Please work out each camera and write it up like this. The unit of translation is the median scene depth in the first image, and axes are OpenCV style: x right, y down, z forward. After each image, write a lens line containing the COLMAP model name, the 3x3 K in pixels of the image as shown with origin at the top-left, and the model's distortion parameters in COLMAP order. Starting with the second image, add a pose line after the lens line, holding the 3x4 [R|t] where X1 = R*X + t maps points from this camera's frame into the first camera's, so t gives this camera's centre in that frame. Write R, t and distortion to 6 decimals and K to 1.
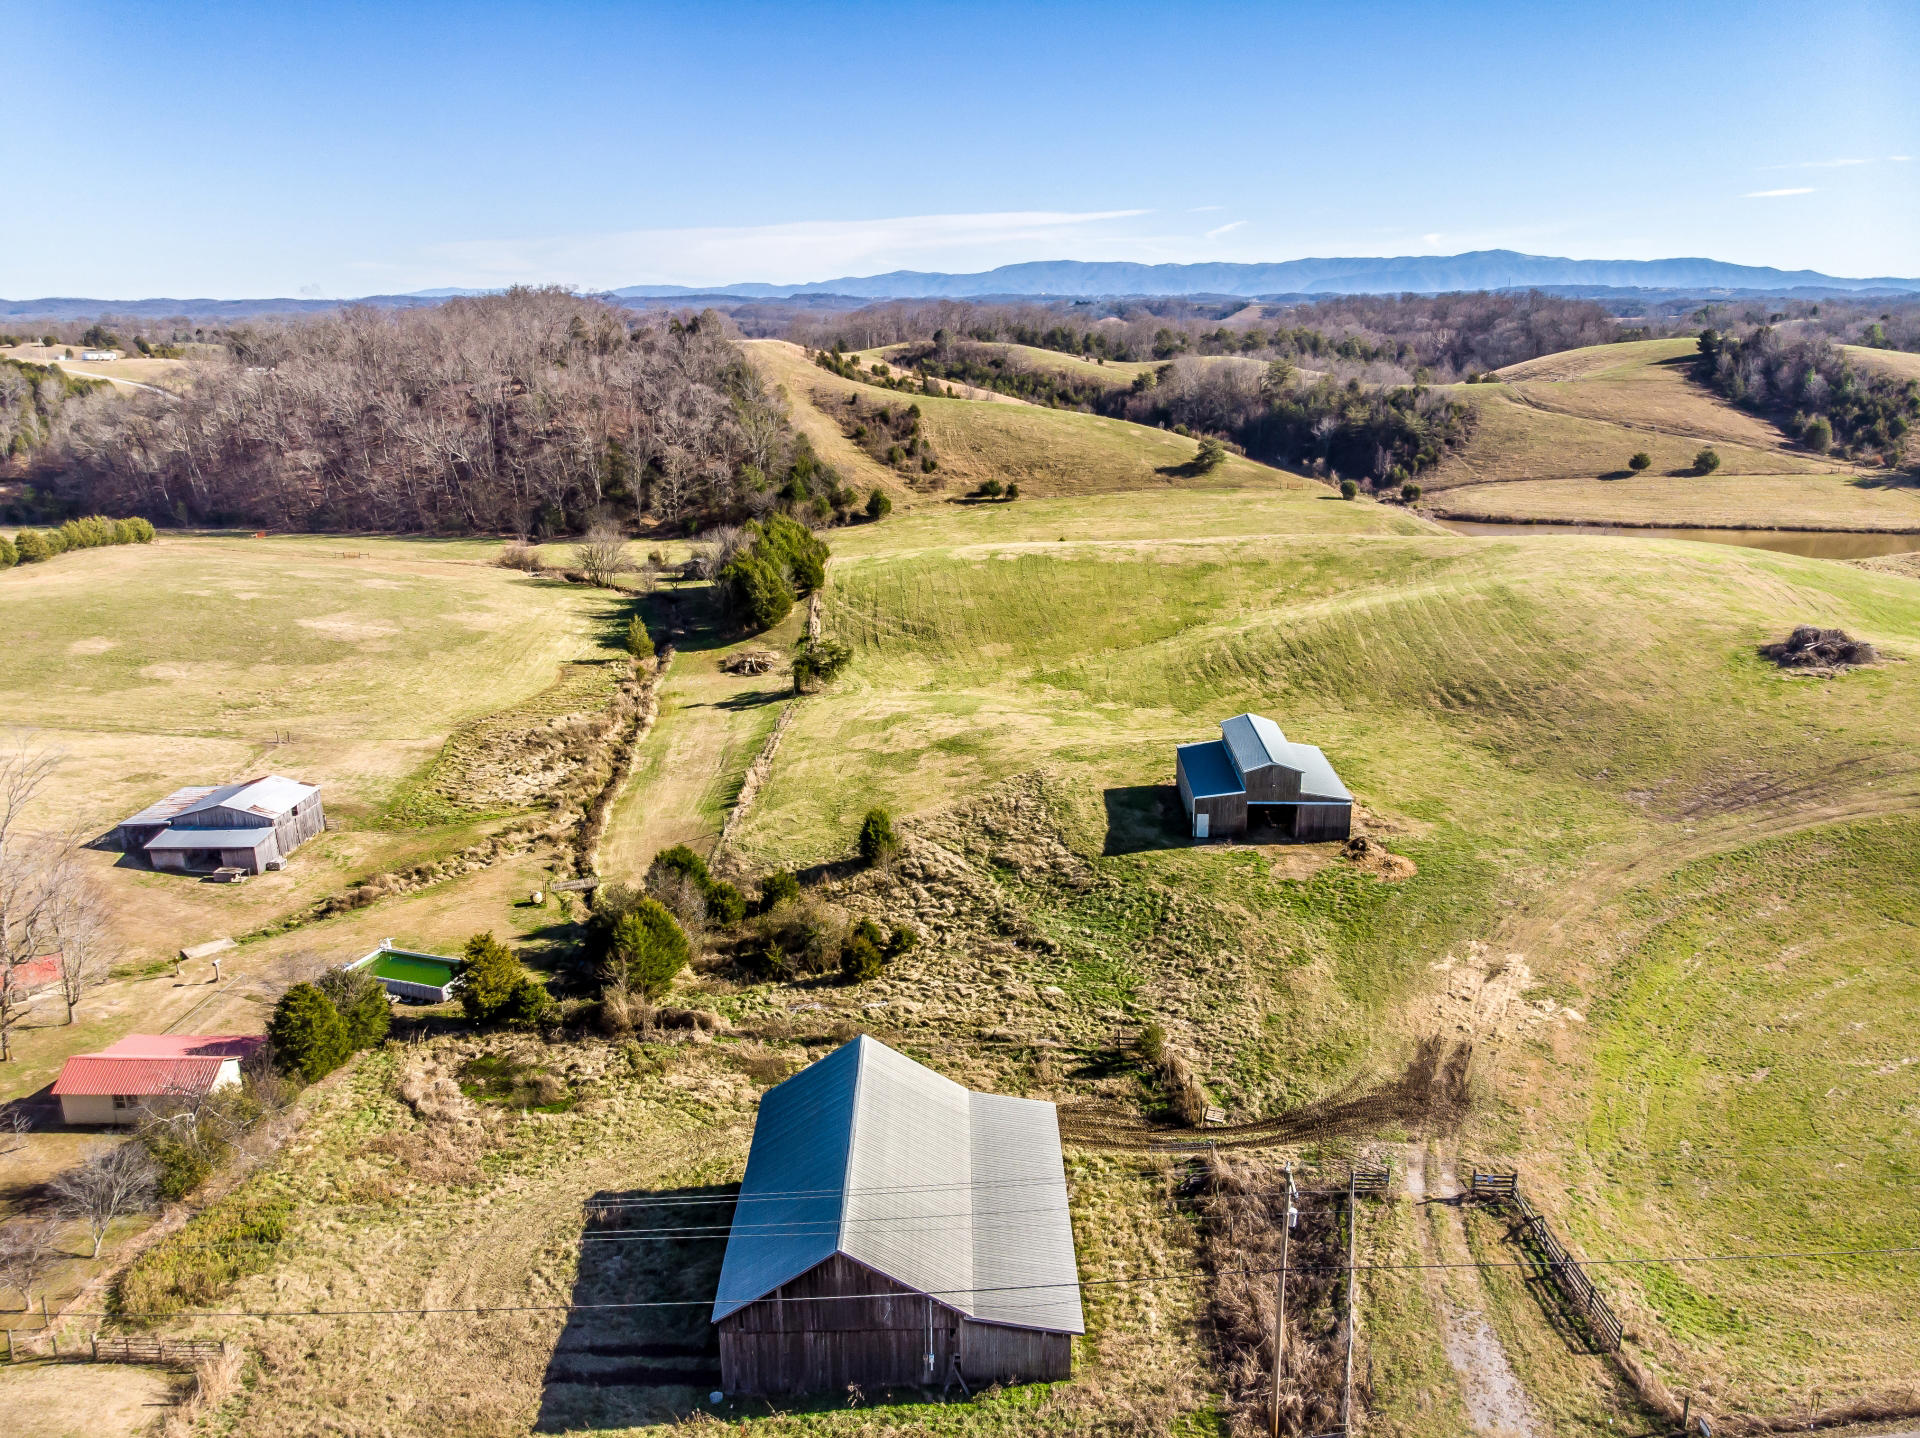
lens RADIAL K [[1416.8, 0, 967.7], [0, 1416.8, 717.9], [0, 0, 1]] dist [-0.008735, 0.013210]
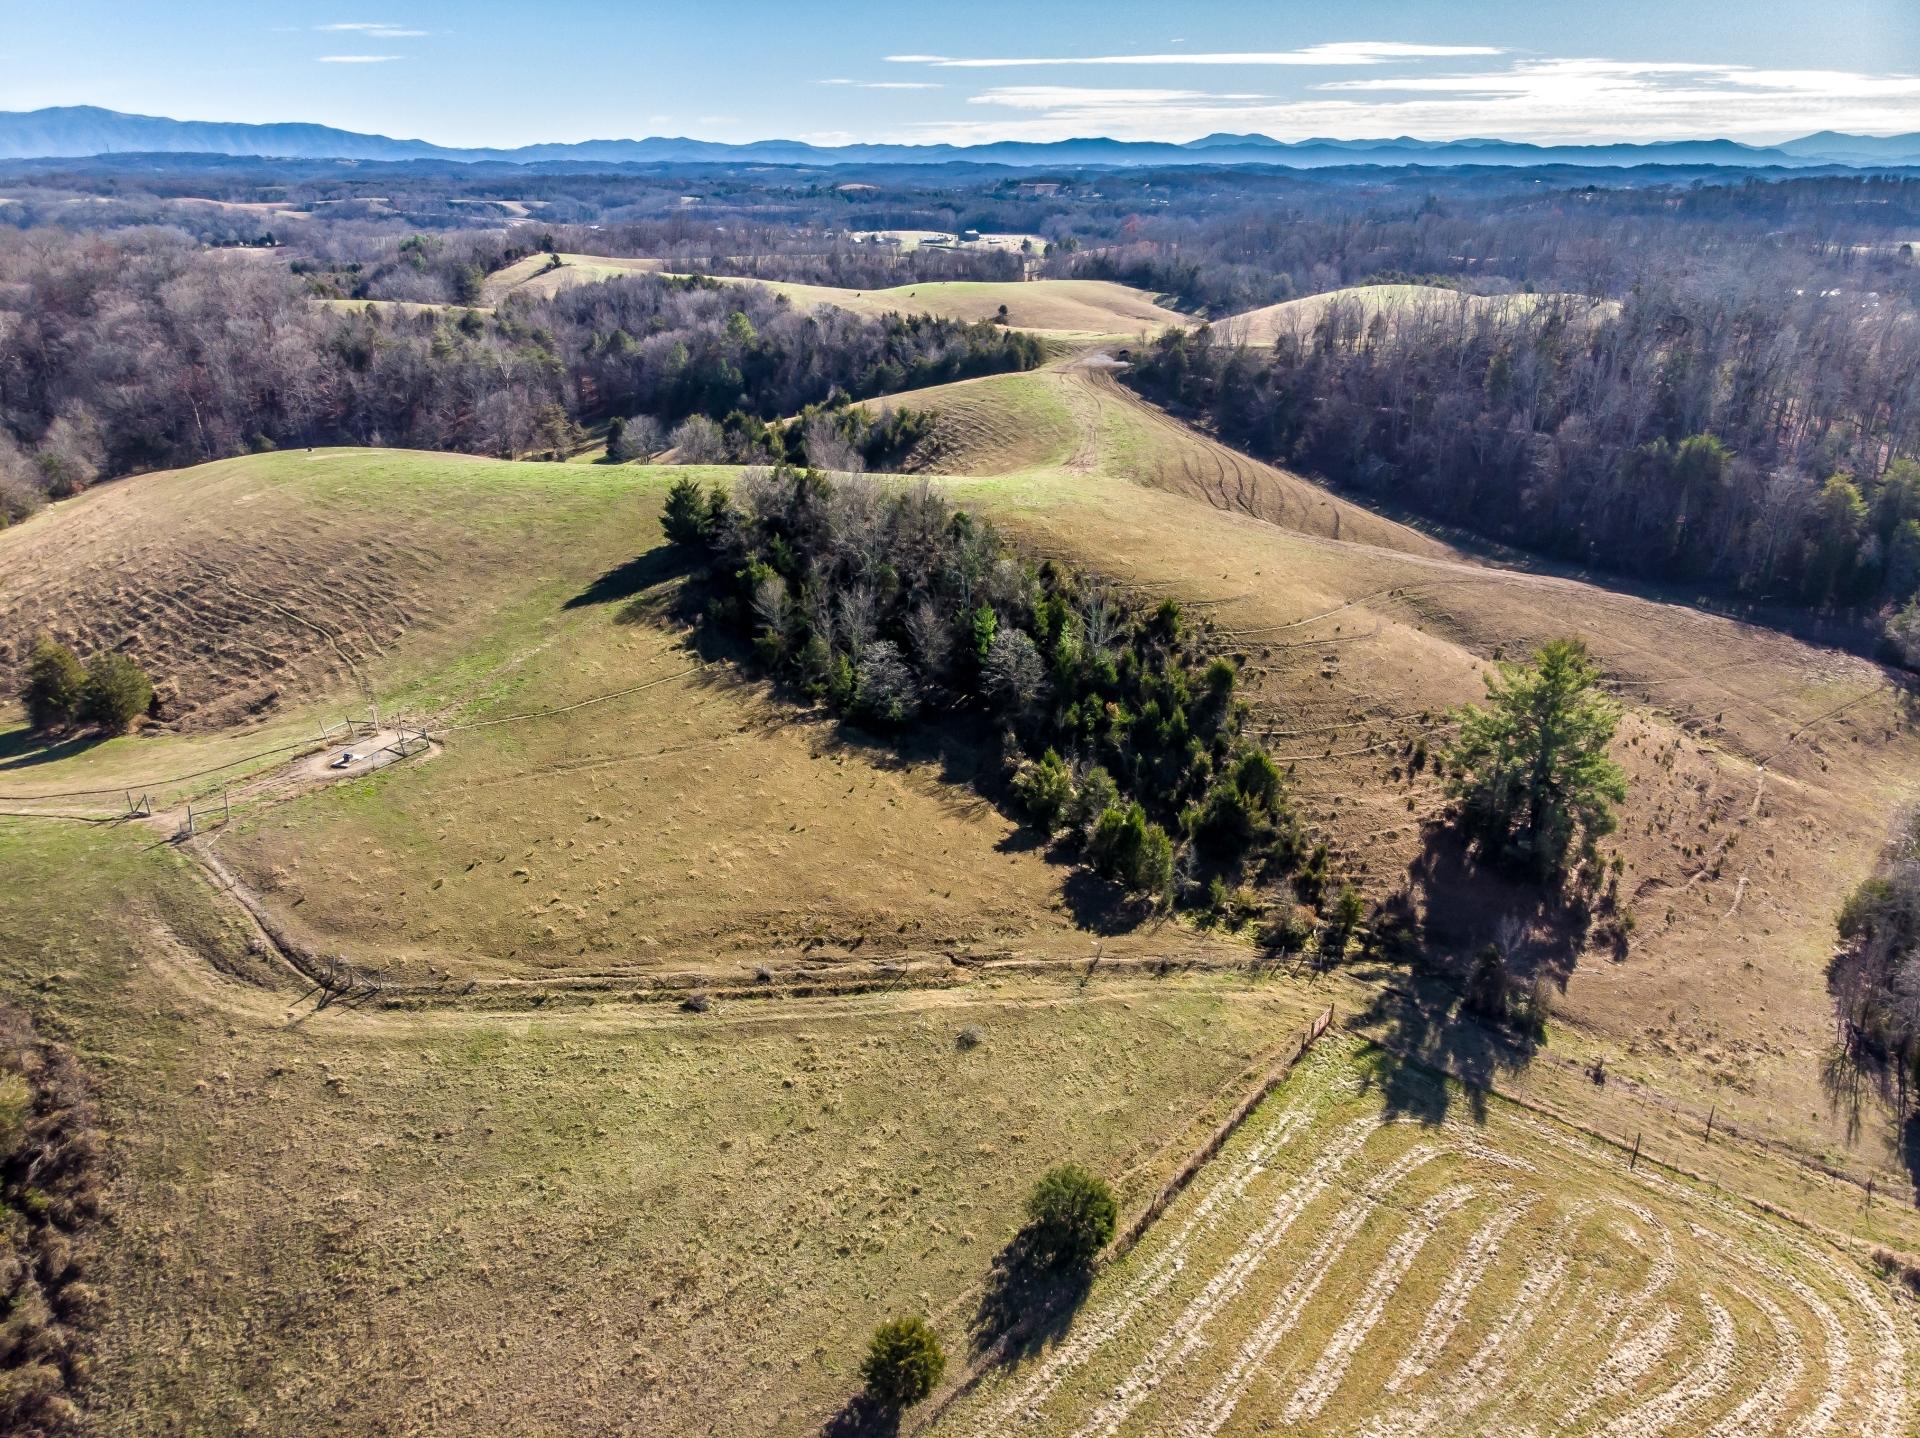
lens RADIAL K [[1416.8, 0, 962.8], [0, 1416.8, 715.6], [0, 0, 1]] dist [-0.008735, 0.013210]
pose [[0.651760, -0.267262, 0.709774, 0.718801], [0.206685, 0.963022, 0.172831, -0.670488], [-0.729719, 0.034055, 0.682899, 1.728154]]
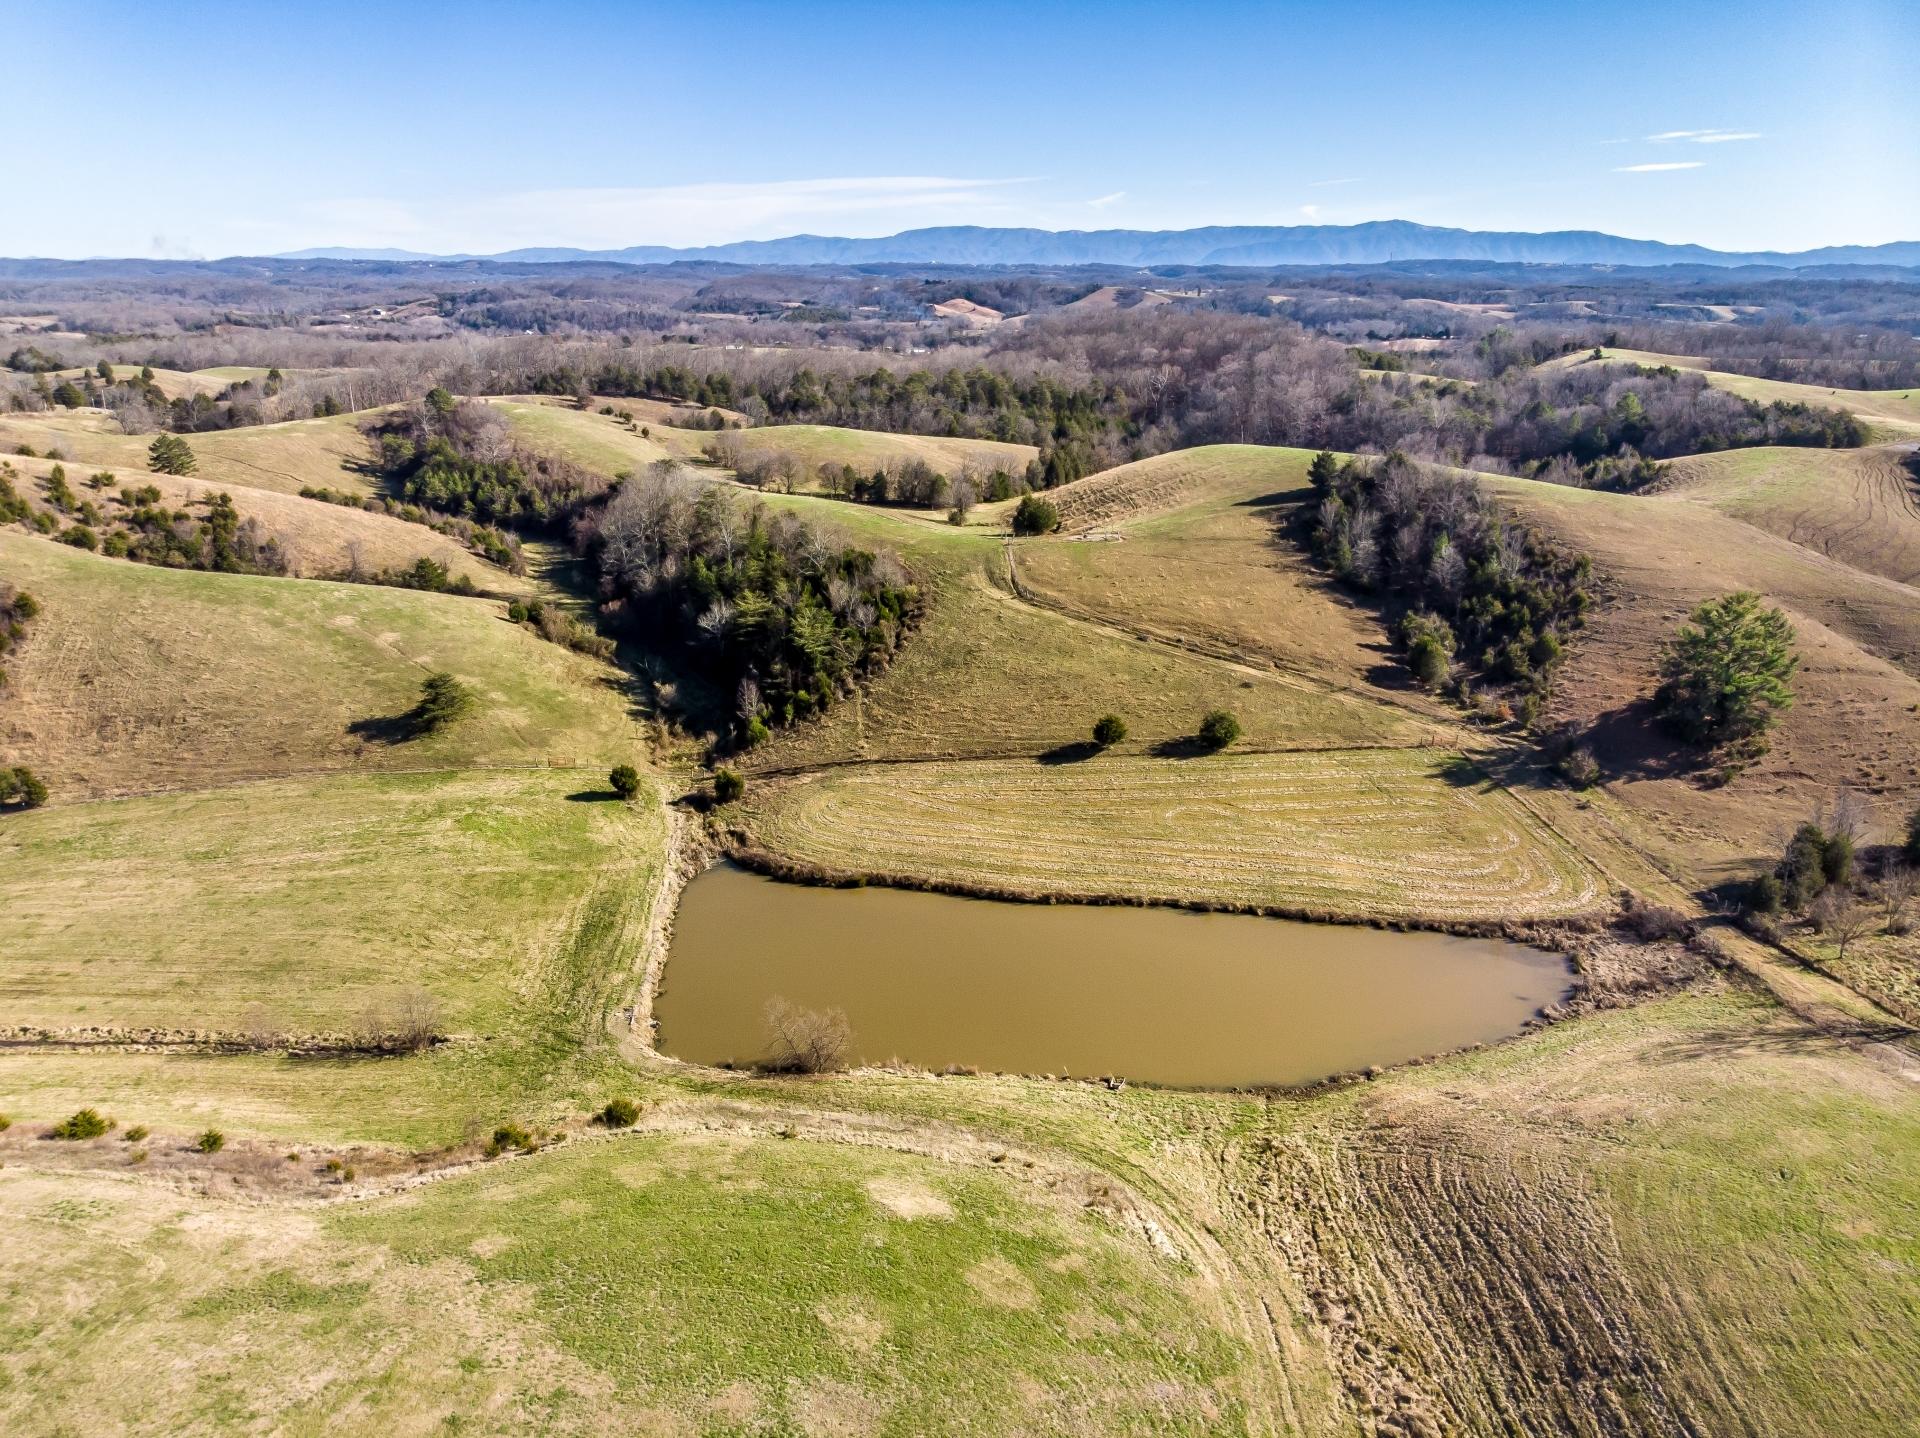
lens RADIAL K [[1416.8, 0, 966.5], [0, 1416.8, 709.6], [0, 0, 1]] dist [-0.008735, 0.013210]
pose [[0.998154, -0.009950, 0.059921, 0.788996], [0.008876, 0.999795, 0.018173, -0.420183], [-0.060089, -0.017608, 0.998038, 0.838816]]
